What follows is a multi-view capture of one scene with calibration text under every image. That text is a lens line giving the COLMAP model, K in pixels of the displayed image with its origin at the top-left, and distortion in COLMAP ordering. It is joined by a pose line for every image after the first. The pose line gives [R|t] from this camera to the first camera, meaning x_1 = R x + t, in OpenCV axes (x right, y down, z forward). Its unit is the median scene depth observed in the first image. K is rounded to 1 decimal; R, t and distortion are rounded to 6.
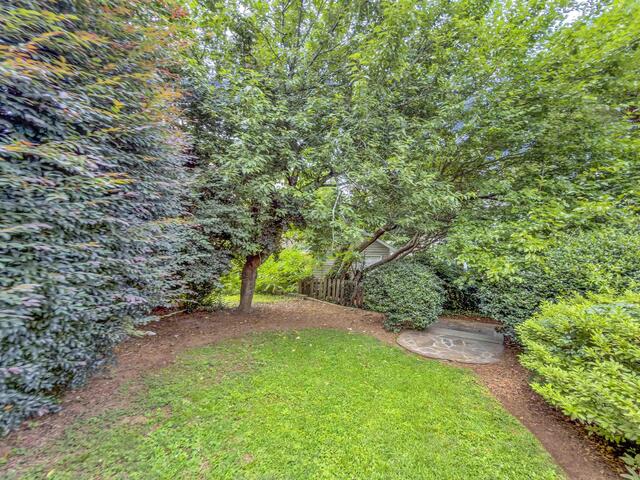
lens RADIAL K [[286.1, 0, 318.6], [0, 286.1, 241.5], [0, 0, 1]] dist [-0.001171, 0.000100]
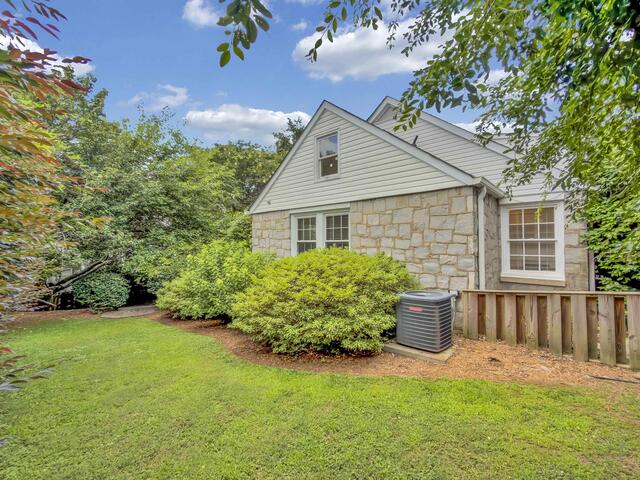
lens RADIAL K [[286.1, 0, 318.3], [0, 286.1, 241.2], [0, 0, 1]] dist [-0.001171, 0.000100]
pose [[0.541955, -0.008165, 0.840368, -0.476922], [0.015337, 0.999882, -0.000176, -0.105273], [-0.840267, 0.012984, 0.542017, -1.091544]]
